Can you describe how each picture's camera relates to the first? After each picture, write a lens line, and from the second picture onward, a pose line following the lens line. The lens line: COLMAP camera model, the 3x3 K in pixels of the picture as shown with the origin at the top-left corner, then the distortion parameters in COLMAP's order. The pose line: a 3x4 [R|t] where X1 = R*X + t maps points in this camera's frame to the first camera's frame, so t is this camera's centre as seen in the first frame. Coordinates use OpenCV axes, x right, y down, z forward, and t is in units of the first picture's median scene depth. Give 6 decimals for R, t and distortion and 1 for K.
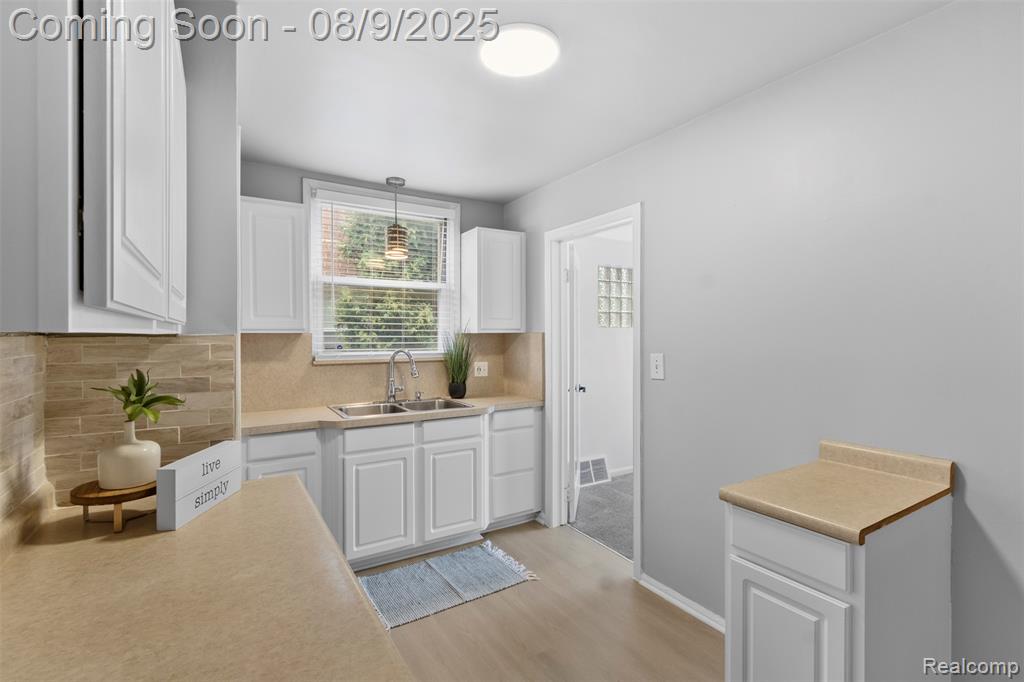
lens RADIAL K [[471.8, 0, 509.3], [0, 471.8, 337.9], [0, 0, 1]] dist [0.002651, 0.000101]
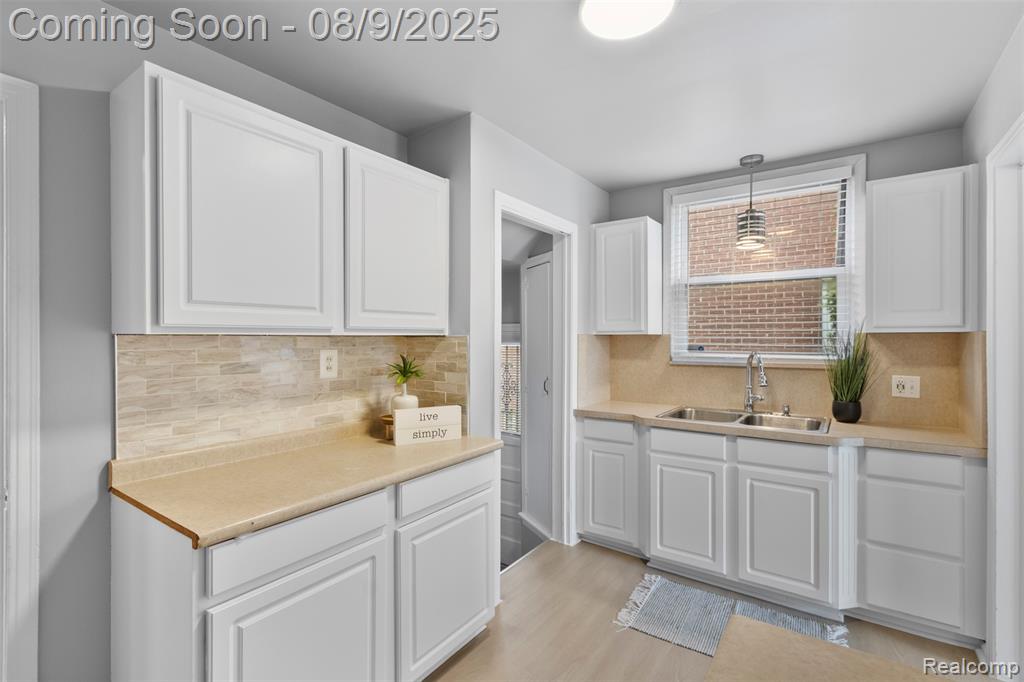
lens RADIAL K [[471.8, 0, 512.9], [0, 471.8, 336.8], [0, 0, 1]] dist [0.002651, 0.000101]
pose [[0.391922, -0.001145, -0.919998, 0.397863], [-0.004703, 0.999984, -0.003248, 0.000424], [0.919986, 0.005600, 0.391910, 0.257606]]
